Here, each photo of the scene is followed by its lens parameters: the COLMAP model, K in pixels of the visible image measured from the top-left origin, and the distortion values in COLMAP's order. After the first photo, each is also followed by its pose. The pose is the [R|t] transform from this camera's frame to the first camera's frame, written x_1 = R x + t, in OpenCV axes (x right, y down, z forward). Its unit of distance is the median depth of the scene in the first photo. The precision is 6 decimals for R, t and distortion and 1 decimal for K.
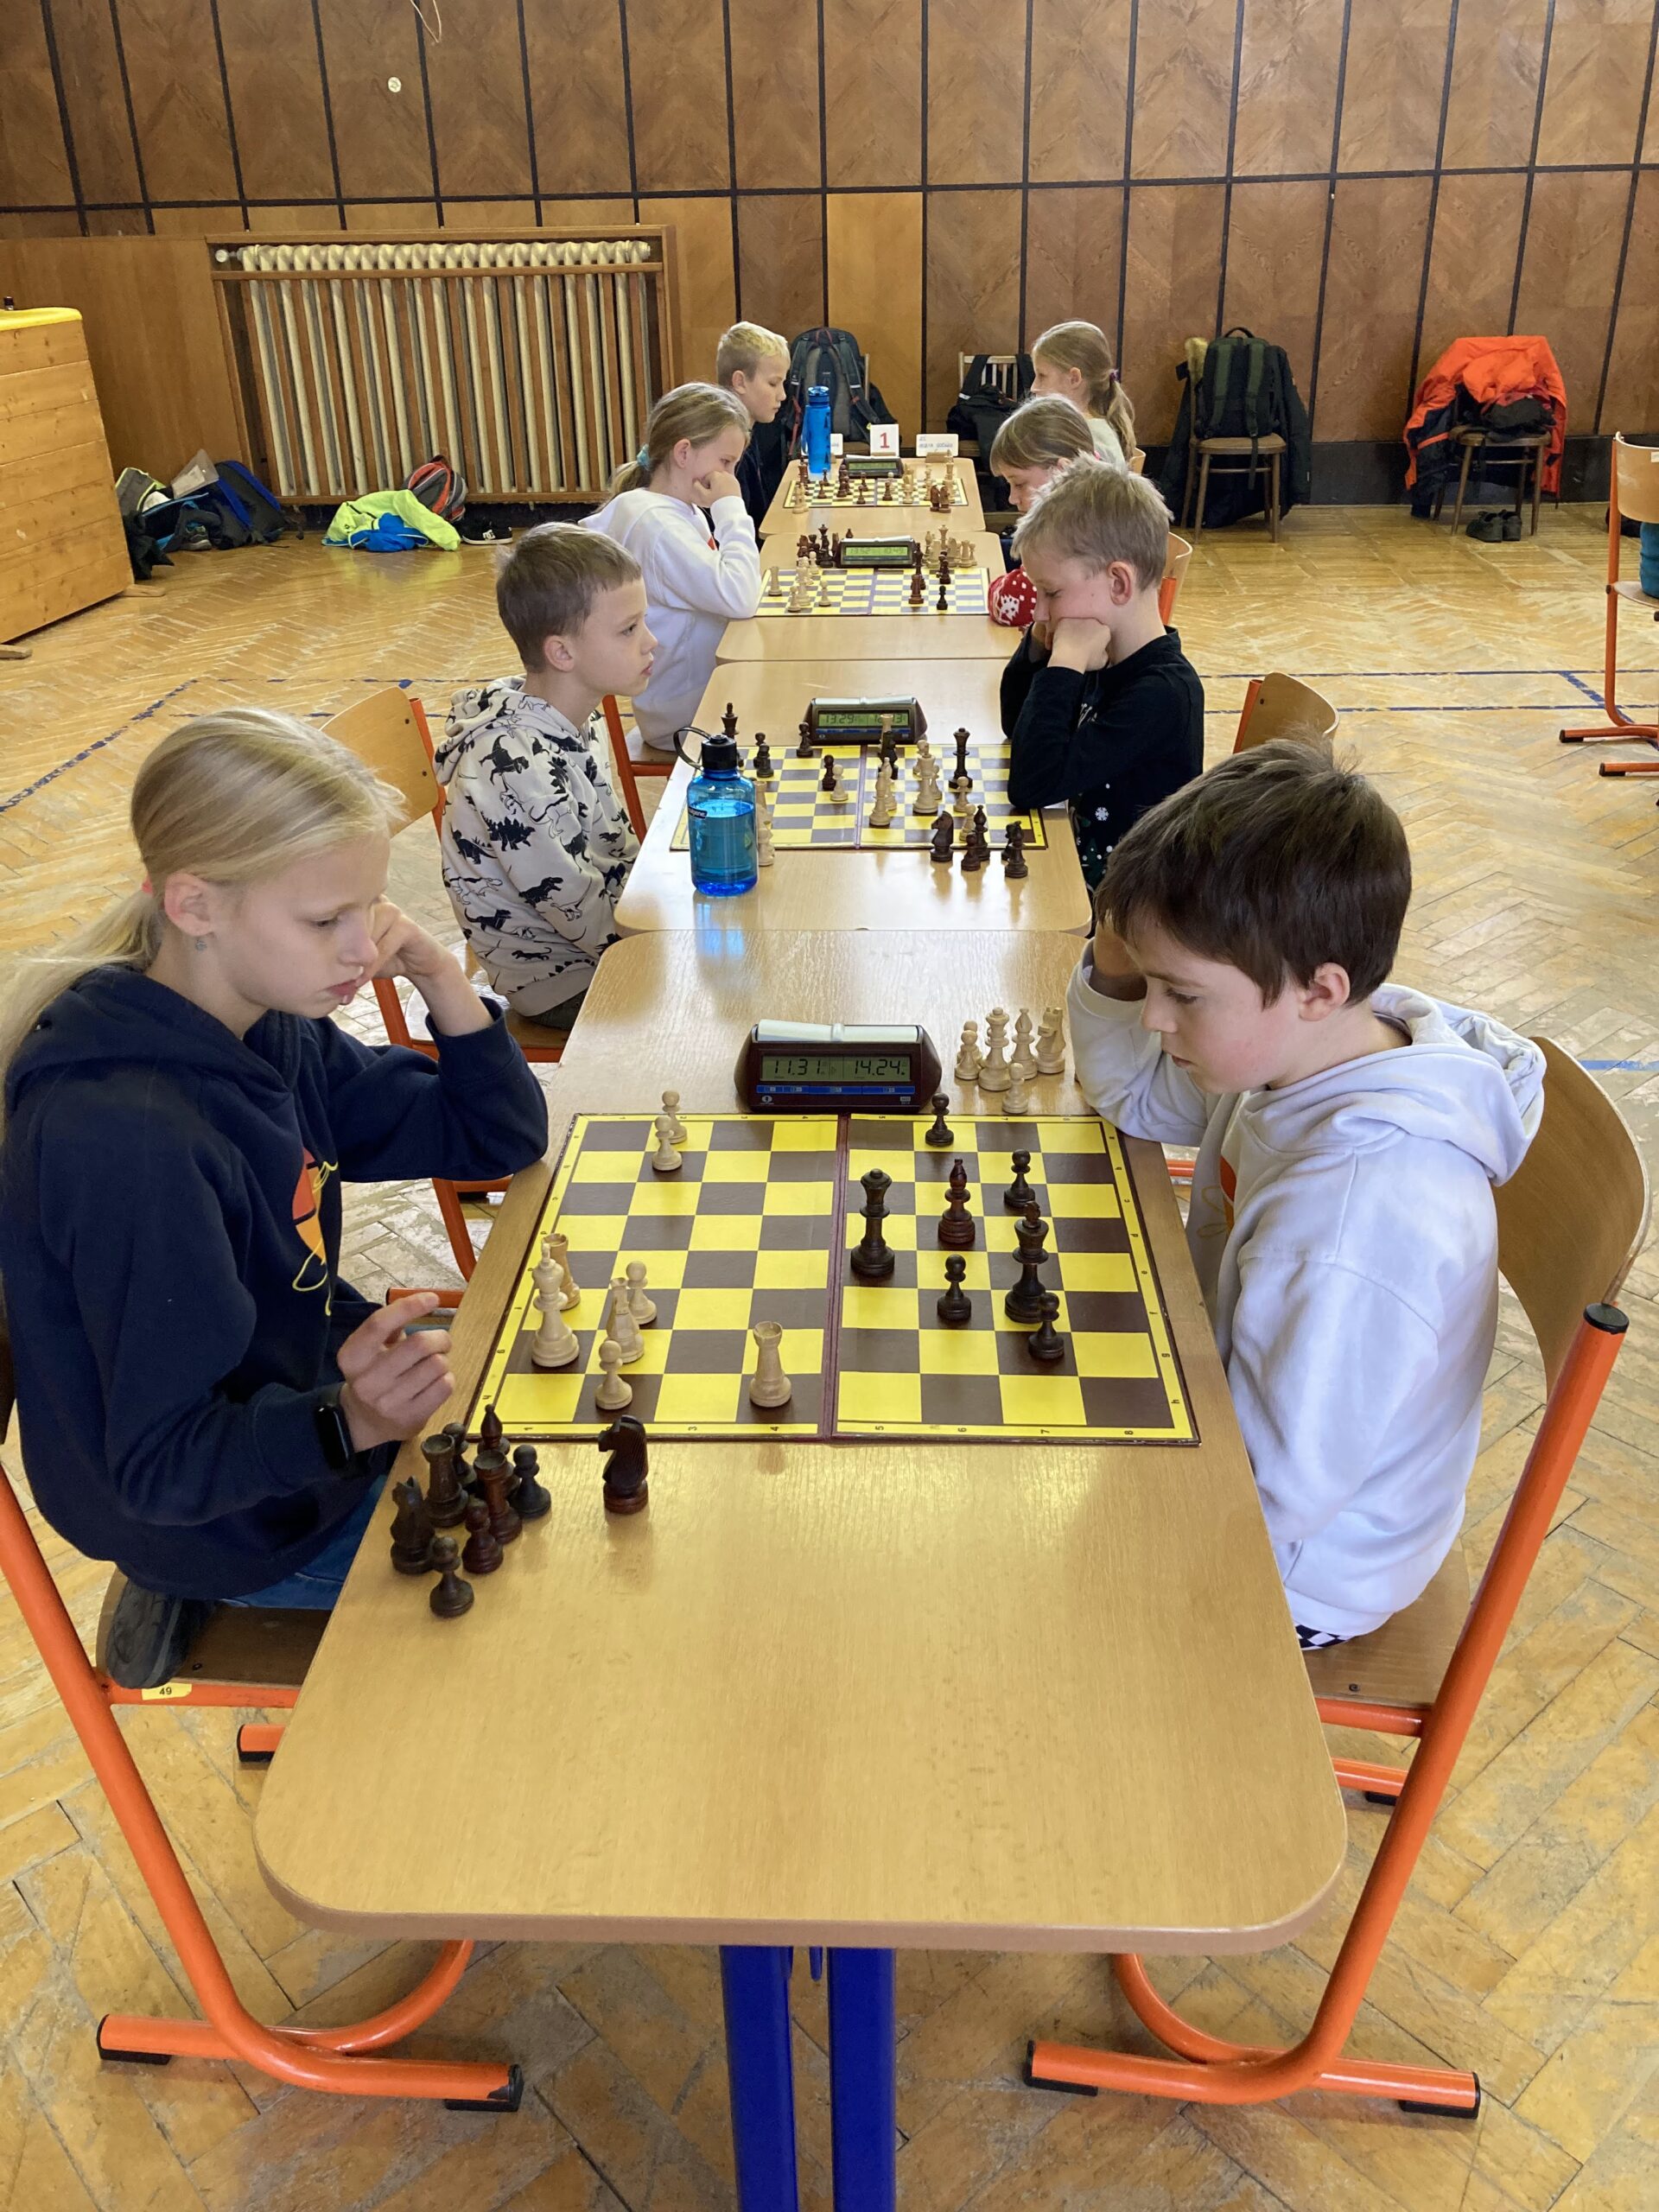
lens RADIAL K [[1797.8, 0, 847.0], [0, 1797.8, 1087.8], [0, 0, 1]] dist [0.020548, -0.007816]
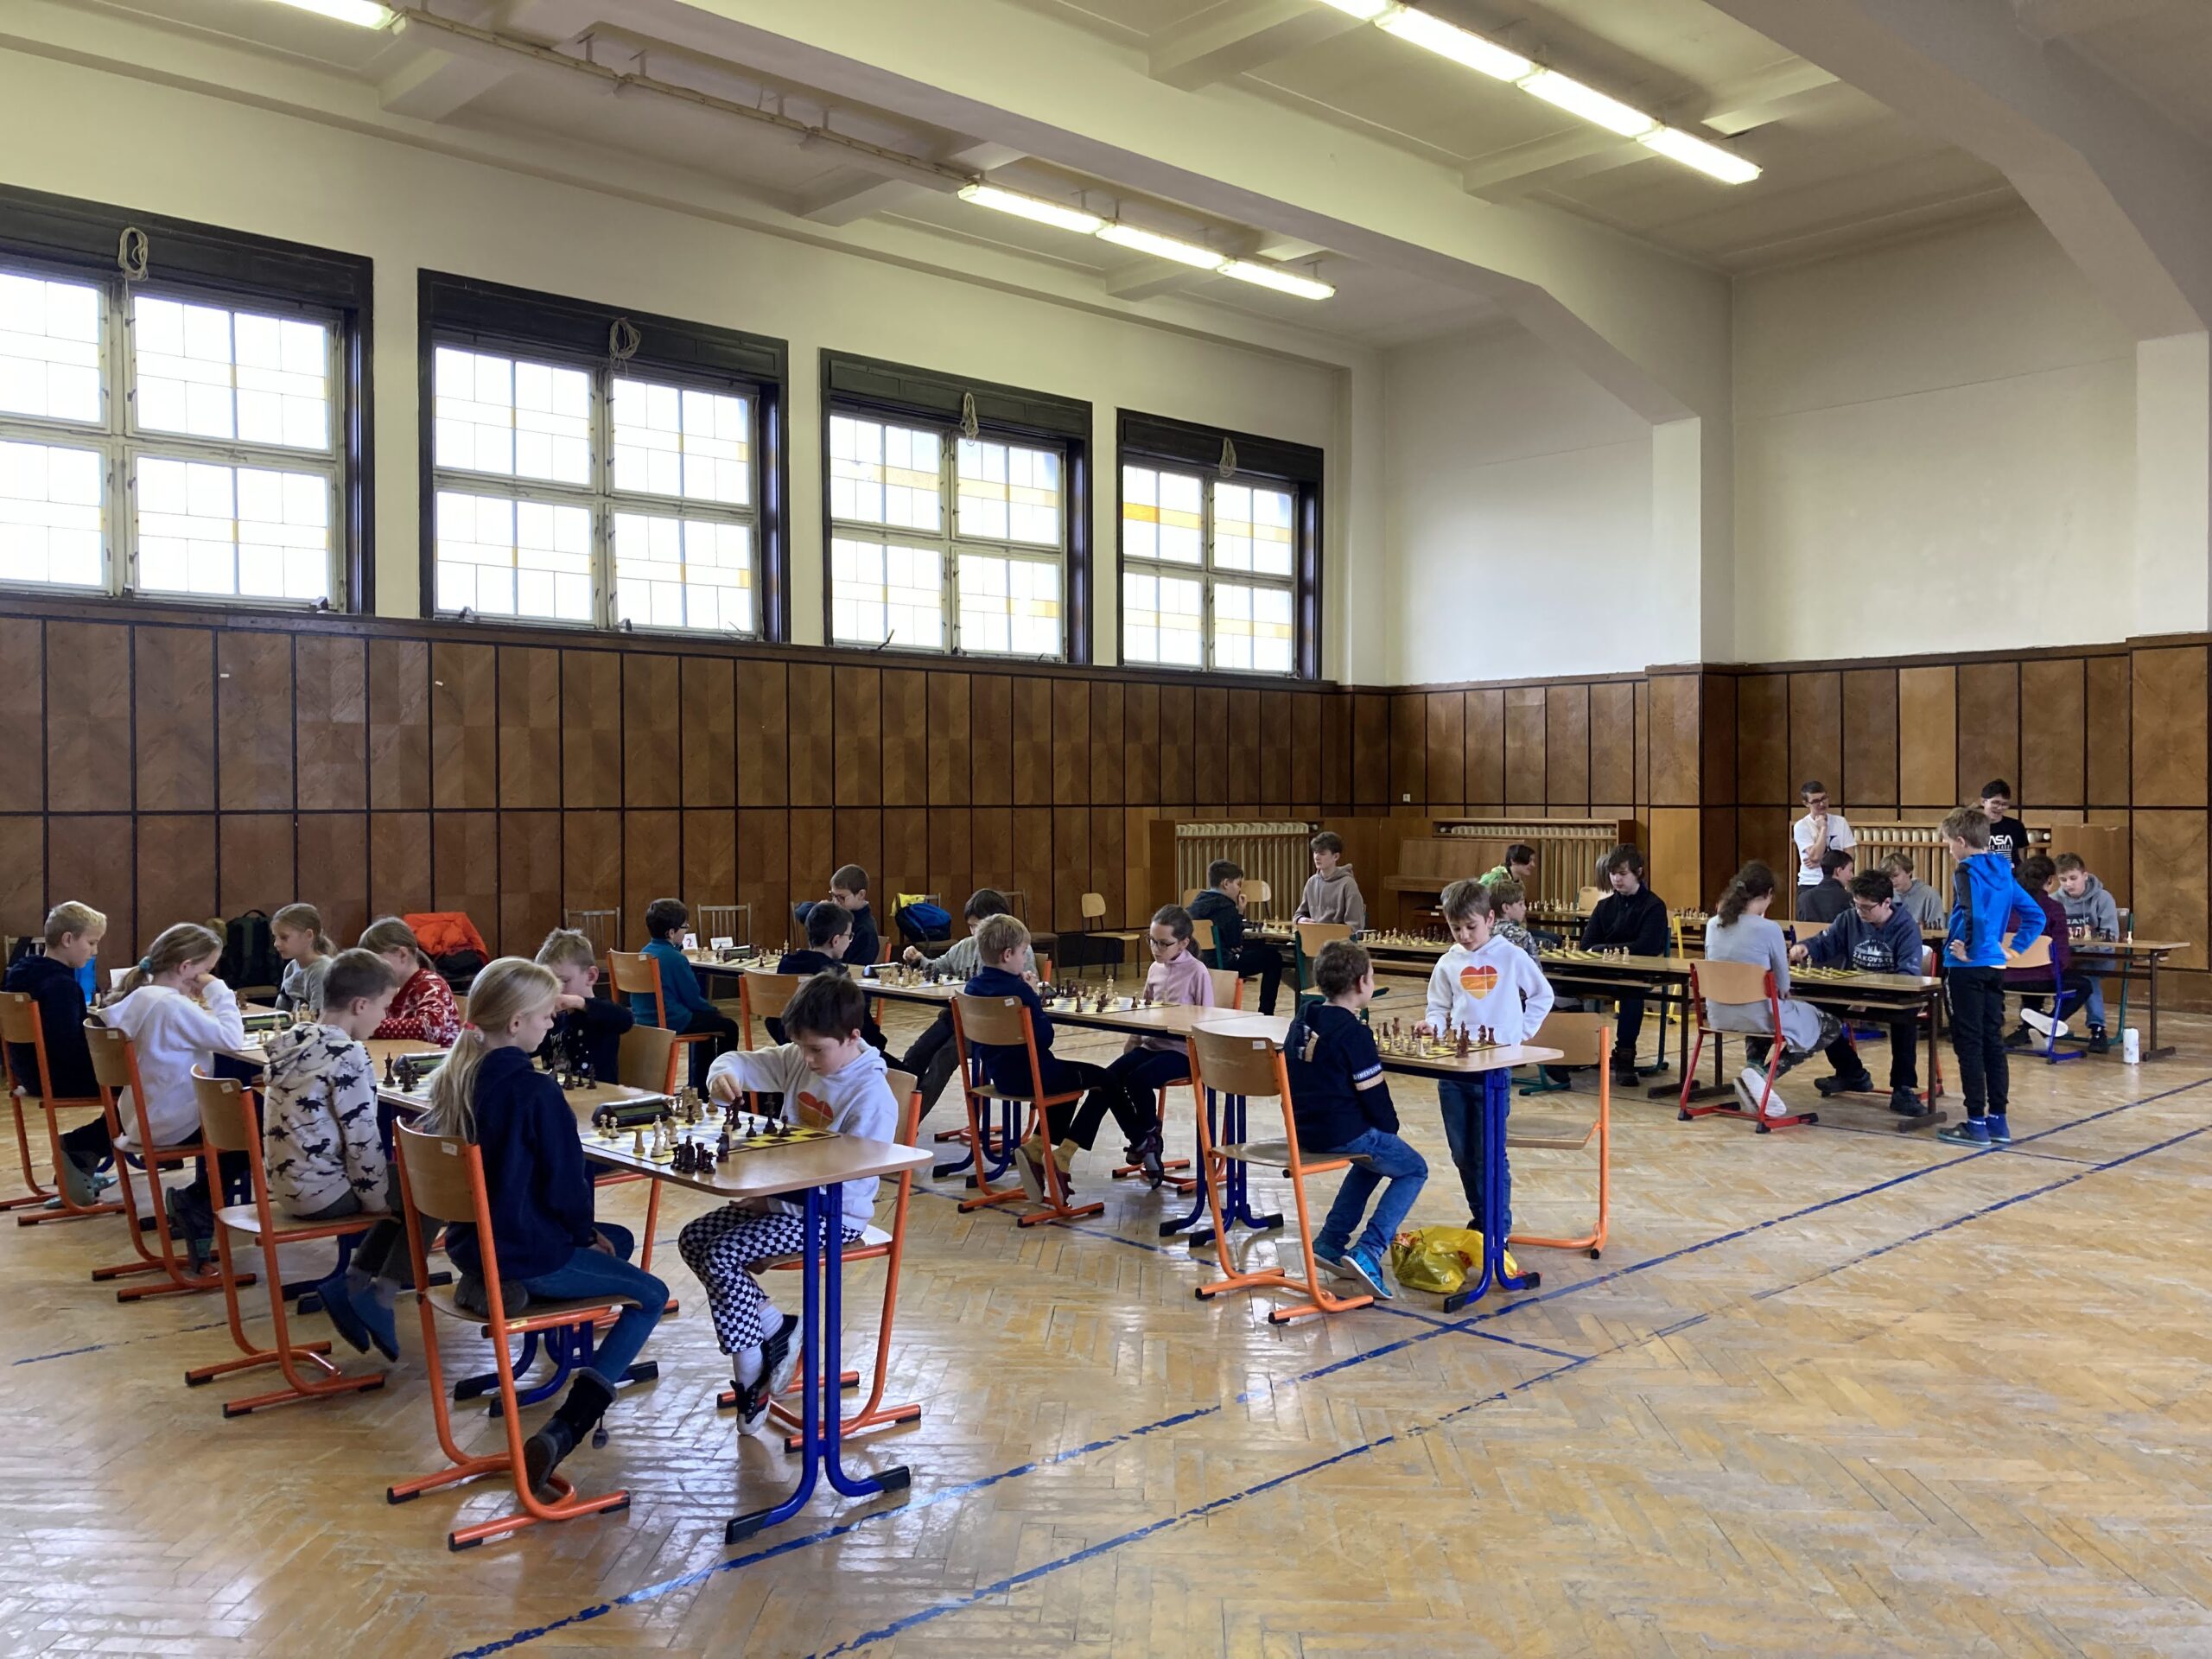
lens RADIAL K [[1797.8, 0, 1102.4], [0, 1797.8, 824.0], [0, 0, 1]] dist [0.020548, -0.007816]
pose [[0.687744, 0.011075, 0.725869, -0.316808], [0.309926, 0.899704, -0.307375, 0.130565], [-0.656471, 0.436361, 0.615333, -0.272082]]
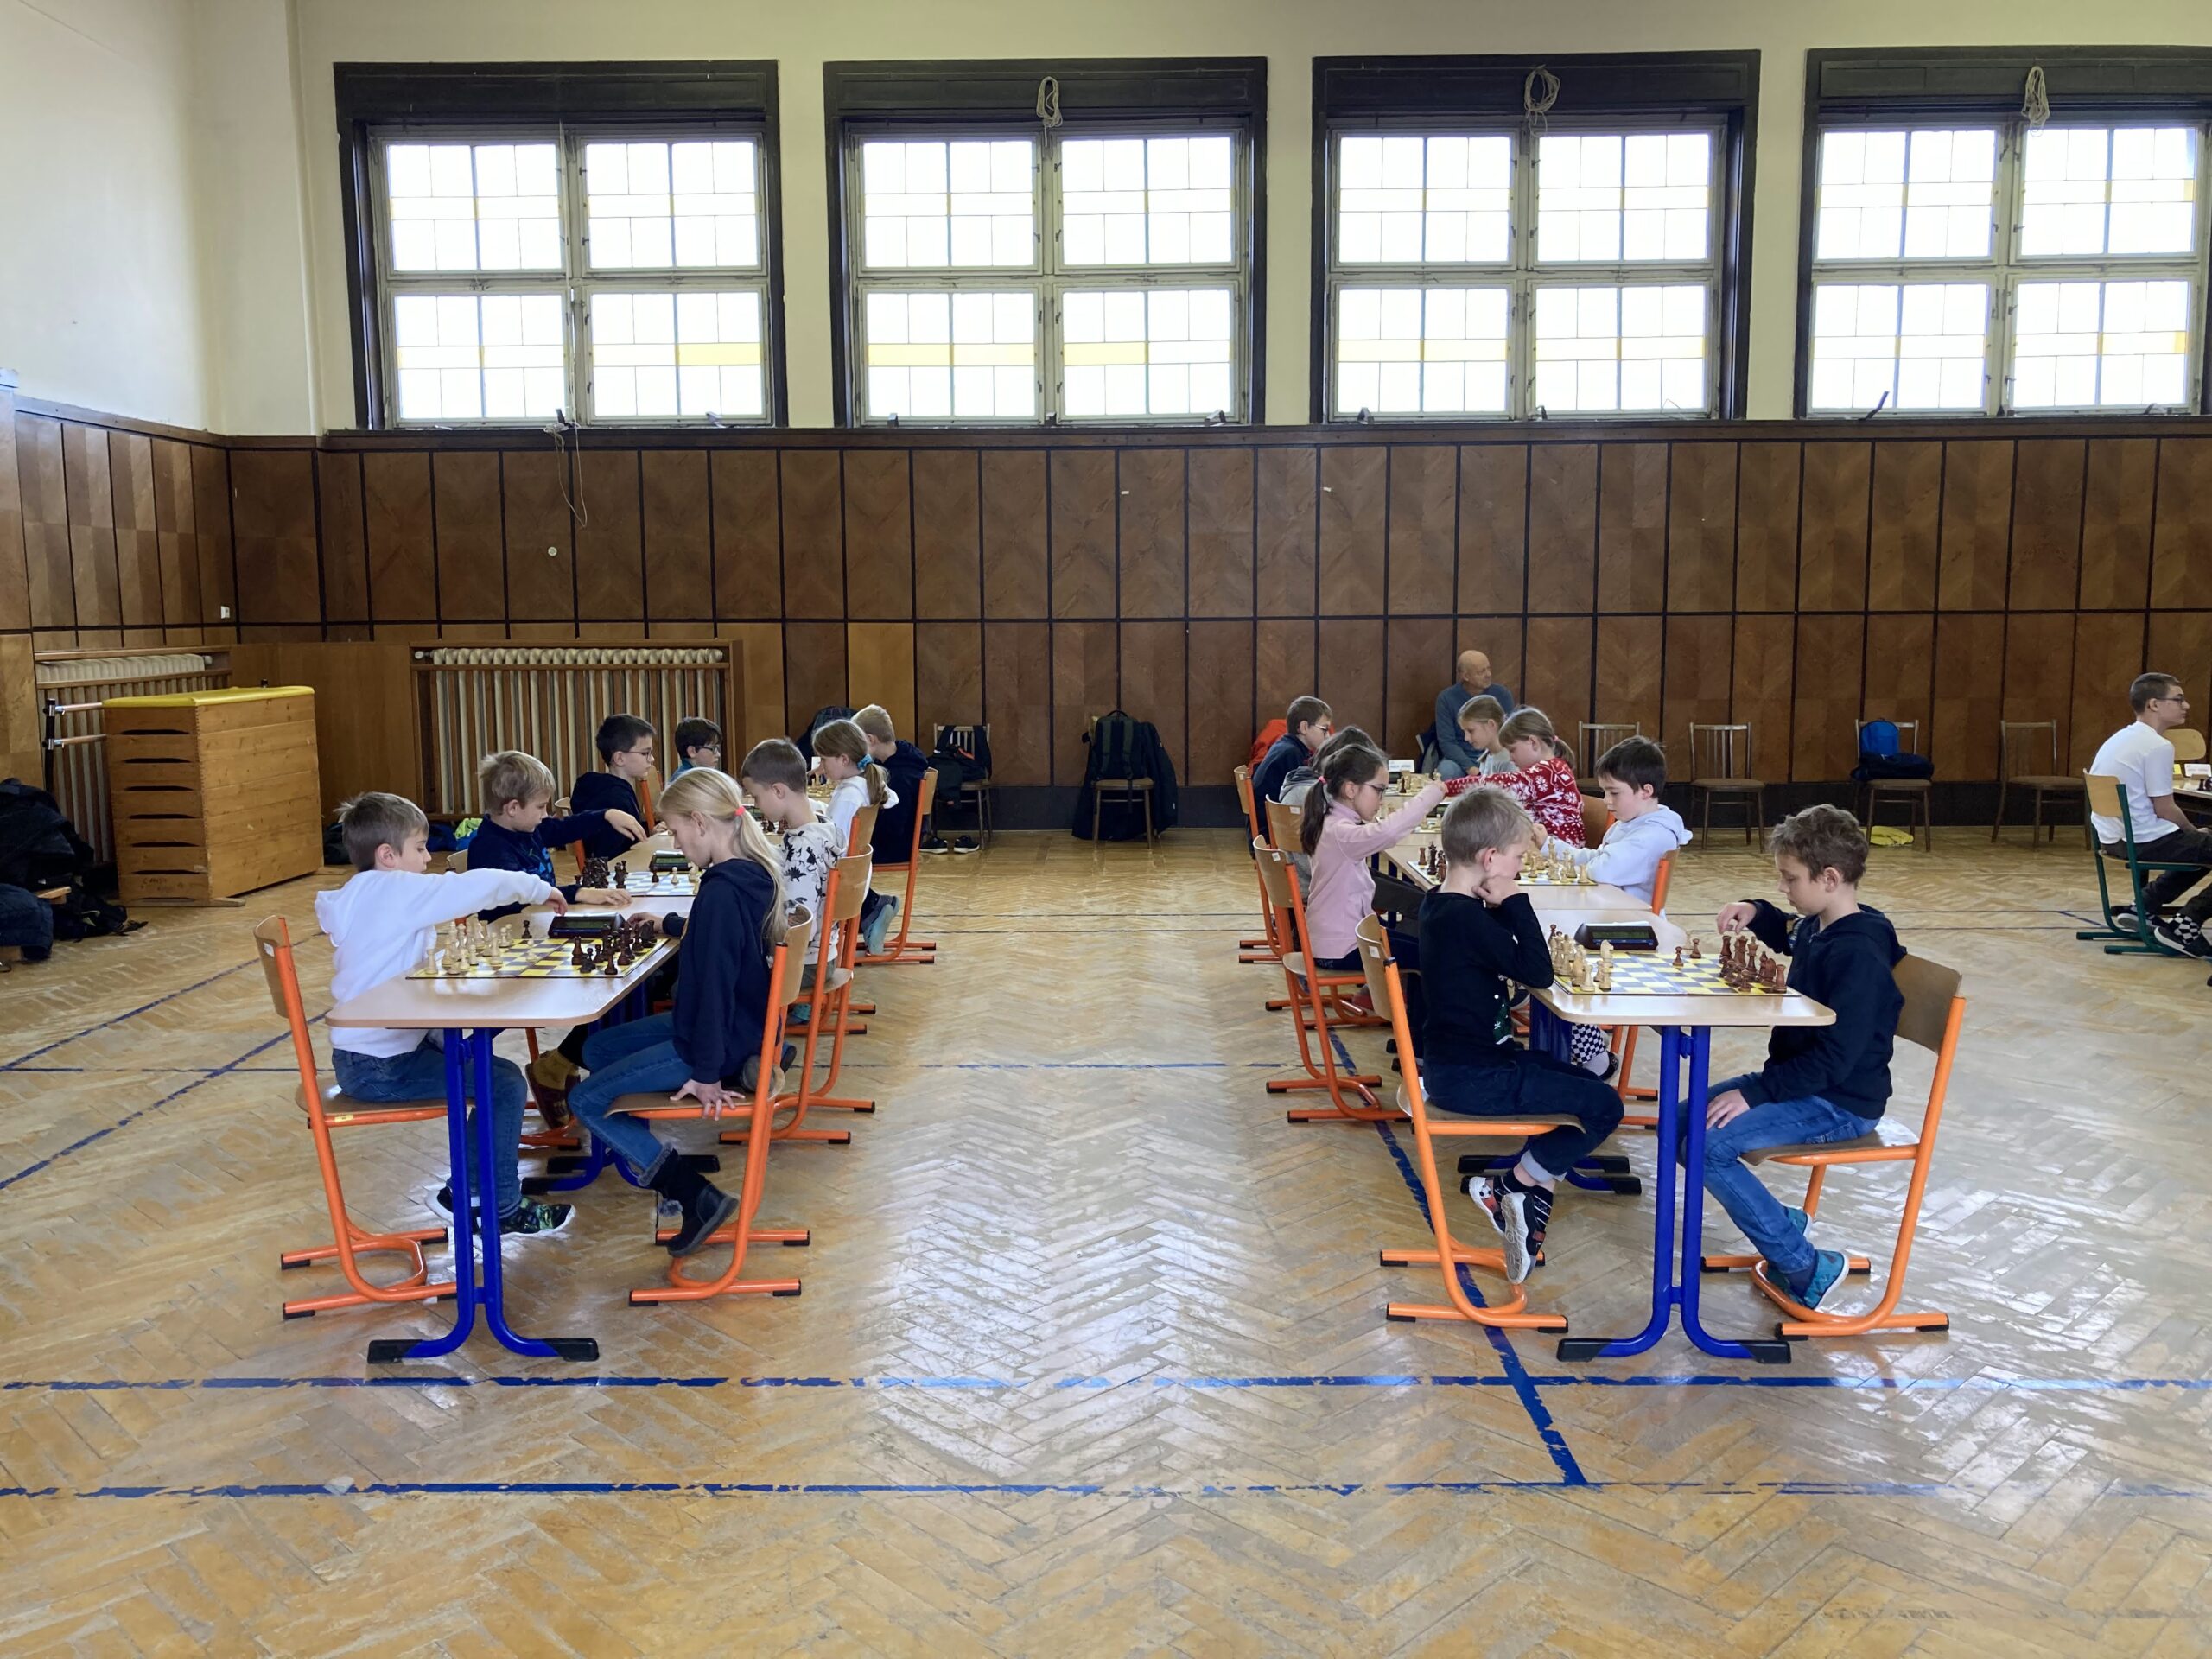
lens RADIAL K [[1797.8, 0, 1107.6], [0, 1797.8, 822.6], [0, 0, 1]] dist [0.020548, -0.007816]
pose [[0.998369, 0.012022, 0.055813, 0.121201], [0.007580, 0.941012, -0.338289, 0.153281], [-0.056588, 0.338160, 0.939386, -0.328368]]
